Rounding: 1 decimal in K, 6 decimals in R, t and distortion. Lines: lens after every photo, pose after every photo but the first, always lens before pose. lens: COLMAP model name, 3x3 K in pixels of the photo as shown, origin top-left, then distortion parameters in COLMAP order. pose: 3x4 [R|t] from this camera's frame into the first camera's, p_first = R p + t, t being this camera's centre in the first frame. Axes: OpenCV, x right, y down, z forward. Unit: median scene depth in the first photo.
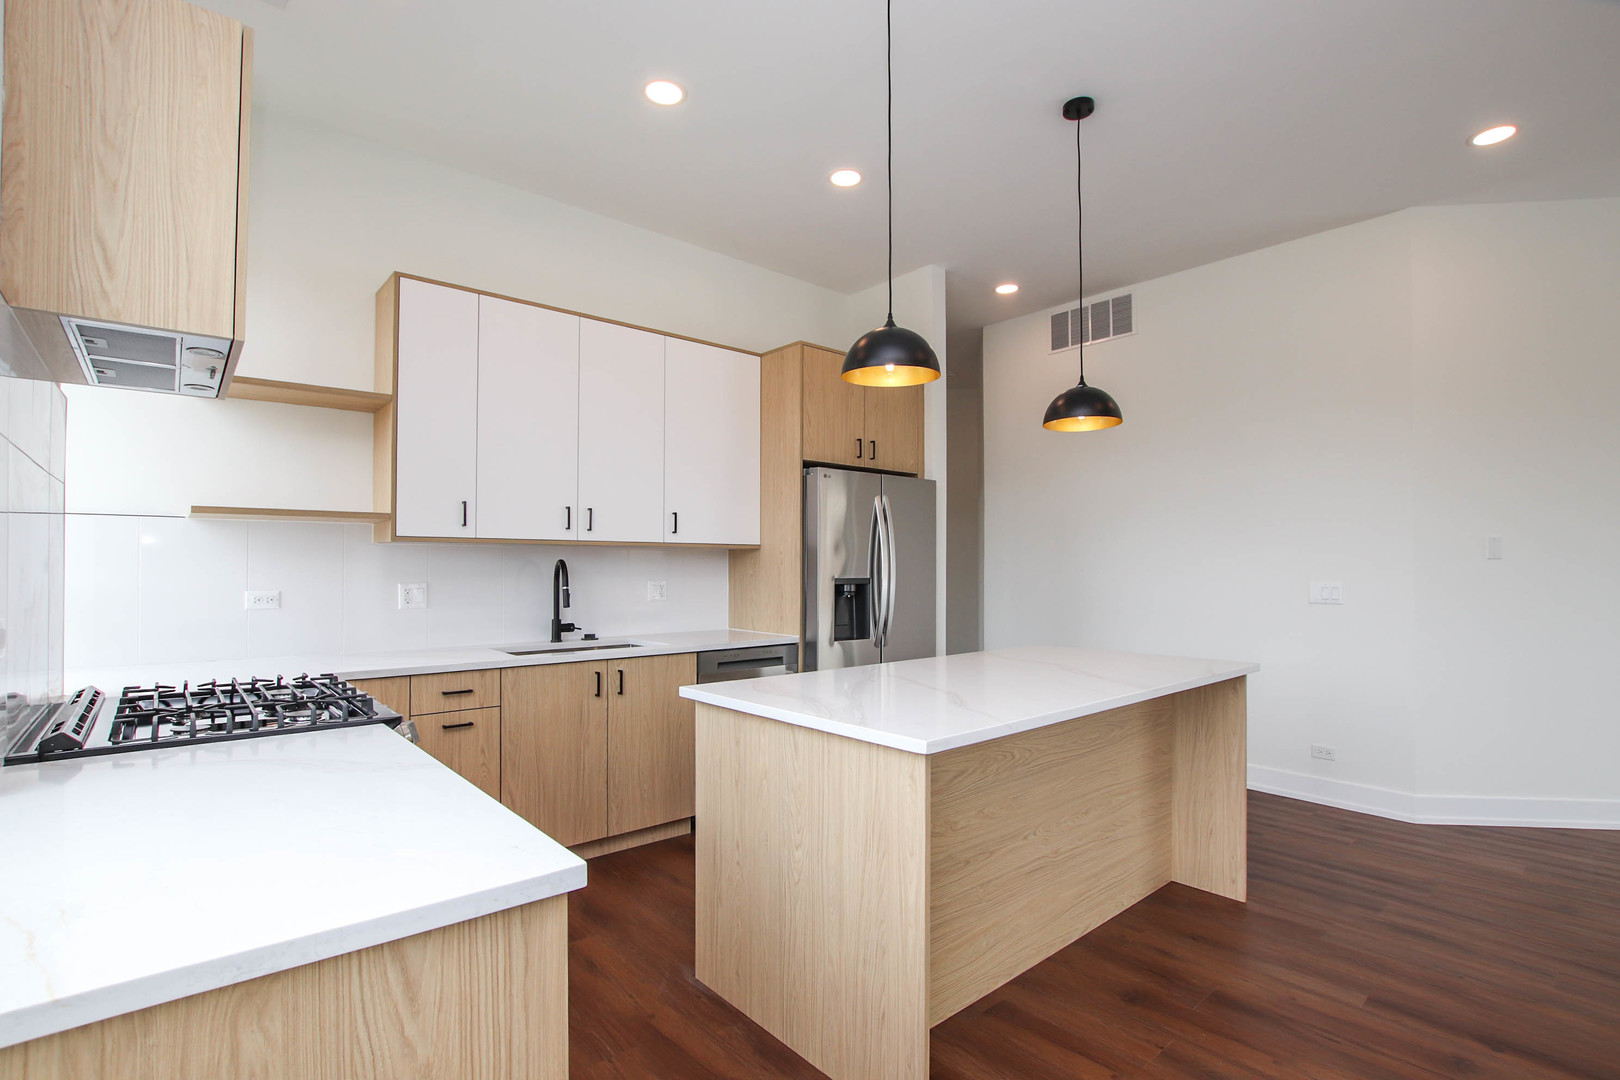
lens RADIAL K [[767.8, 0, 812.4], [0, 767.8, 549.0], [0, 0, 1]] dist [-0.028065, -0.001863]
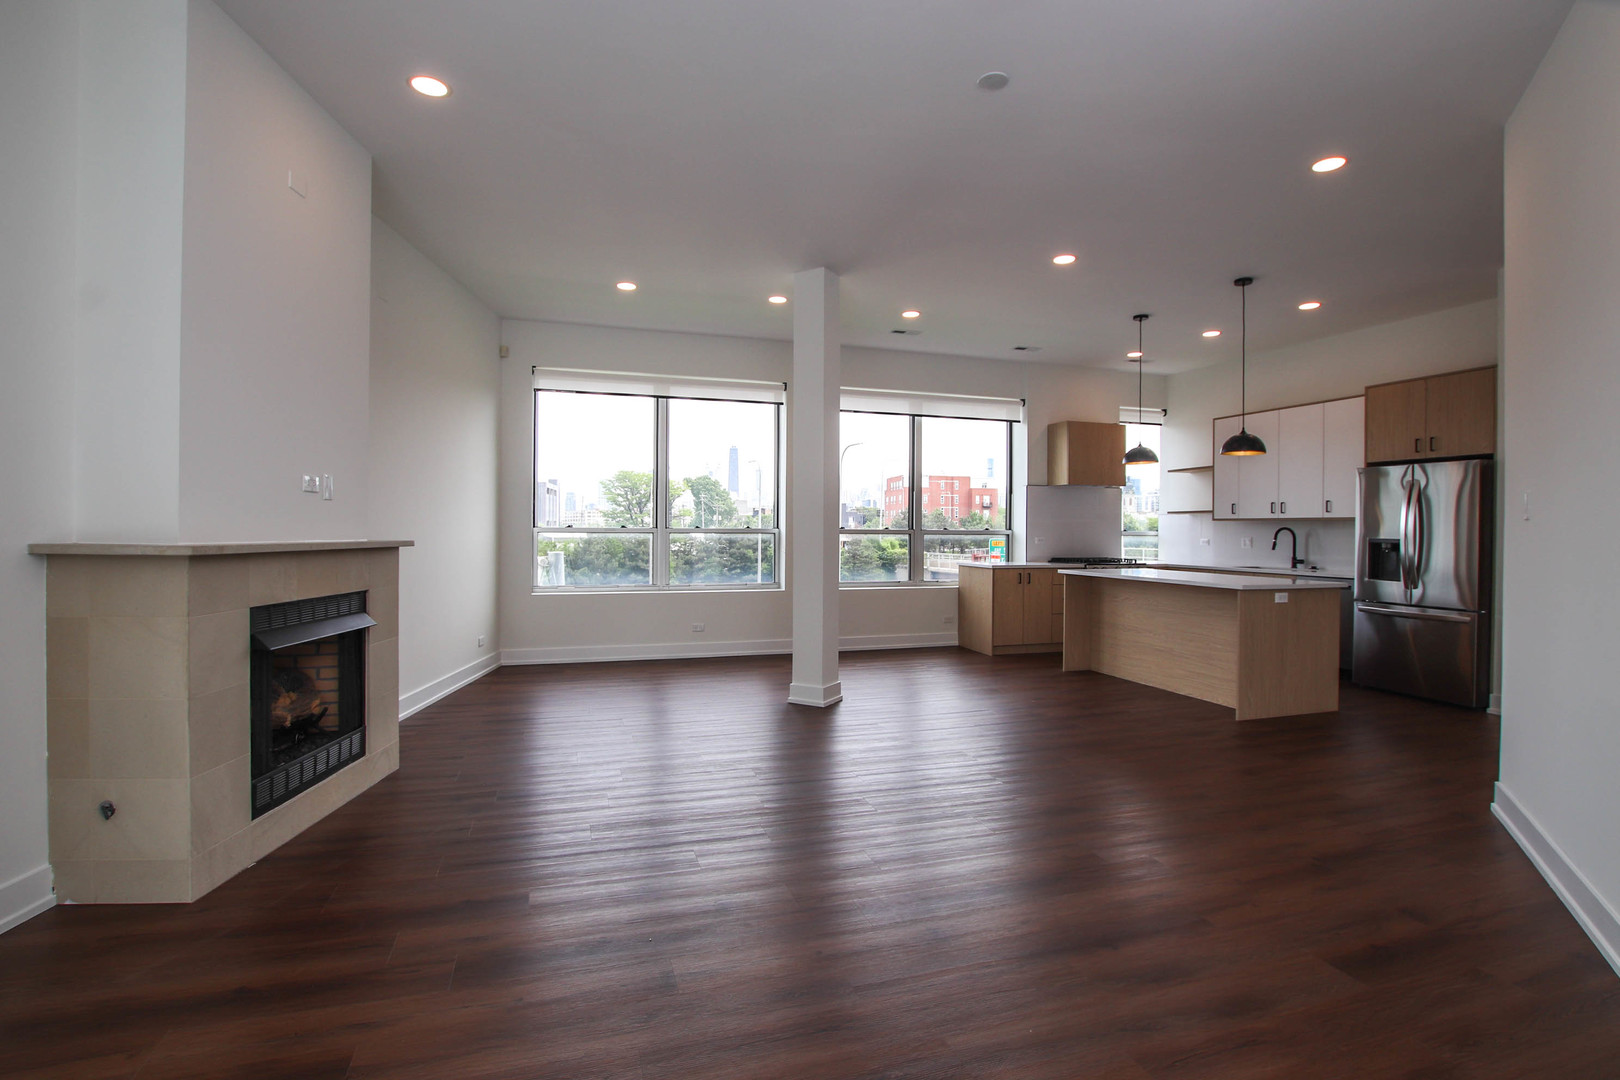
lens RADIAL K [[767.8, 0, 797.2], [0, 767.8, 530.4], [0, 0, 1]] dist [-0.028065, -0.001863]
pose [[-0.405814, -0.002243, -0.913953, 2.089080], [0.012432, 0.999891, -0.007974, 0.021813], [0.913871, -0.014599, -0.405742, 0.633344]]
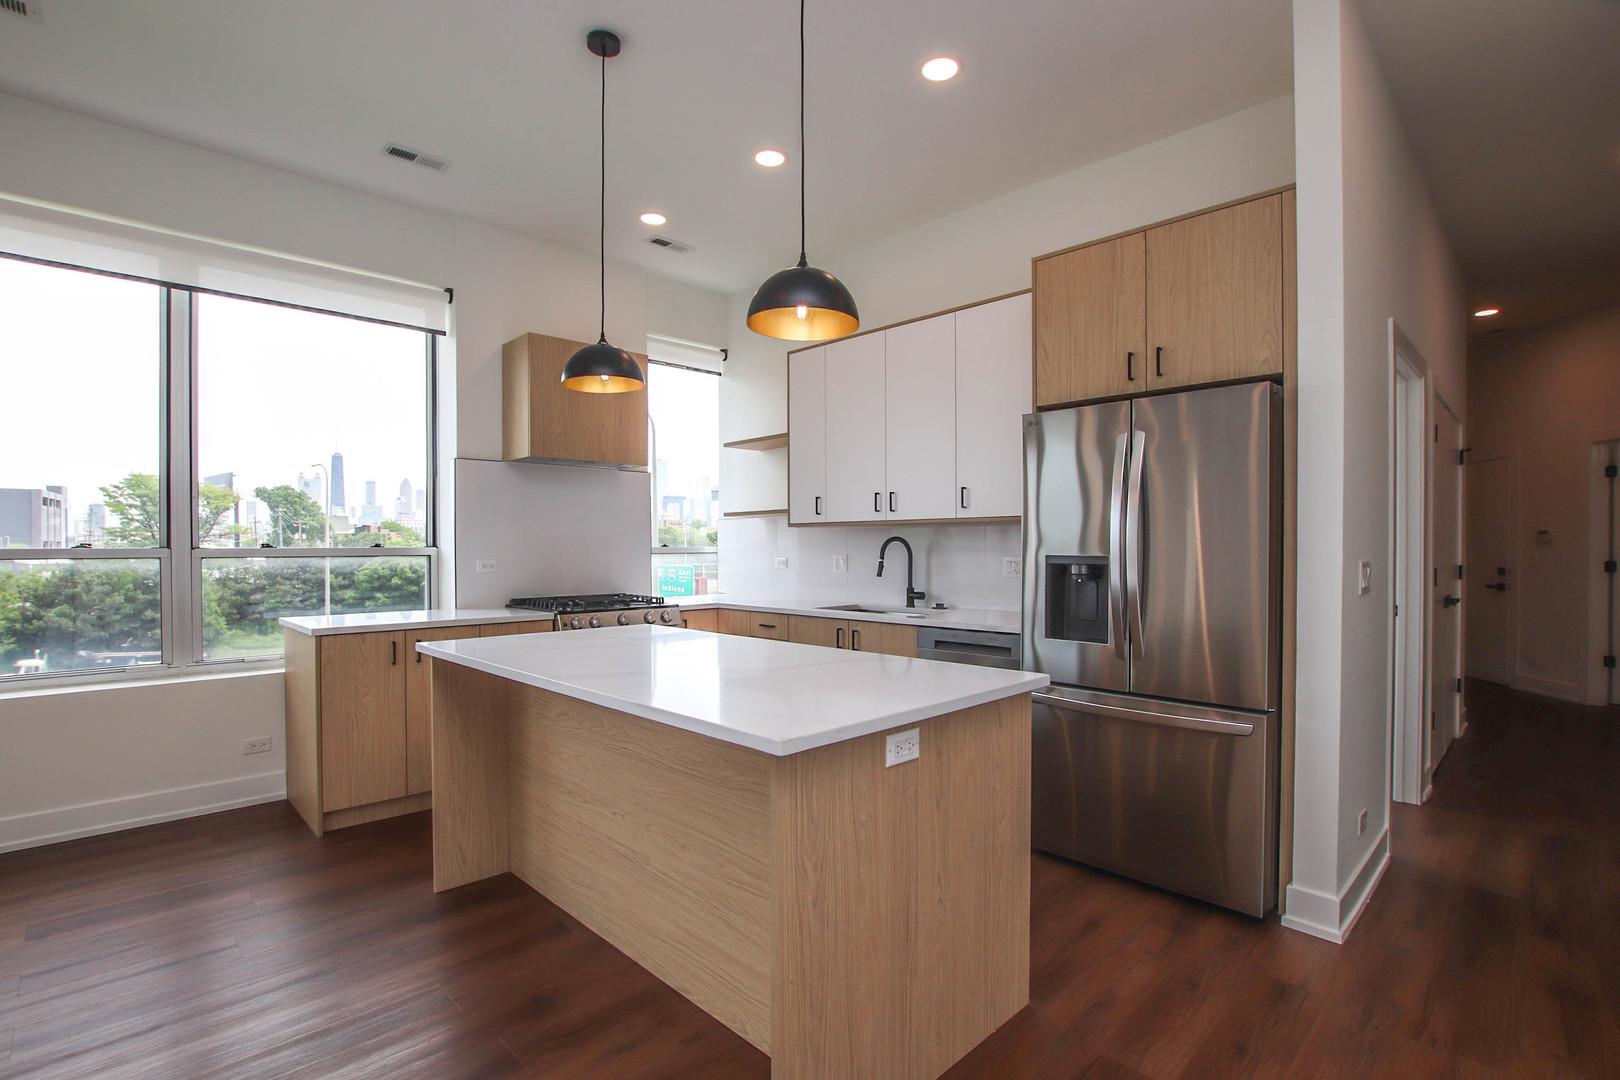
lens RADIAL K [[767.8, 0, 814.3], [0, 767.8, 546.0], [0, 0, 1]] dist [-0.028065, -0.001863]
pose [[0.058931, -0.002896, -0.998258, 0.859724], [0.025791, 0.999666, -0.001378, 0.026584], [0.997929, -0.025665, 0.058986, 0.809642]]
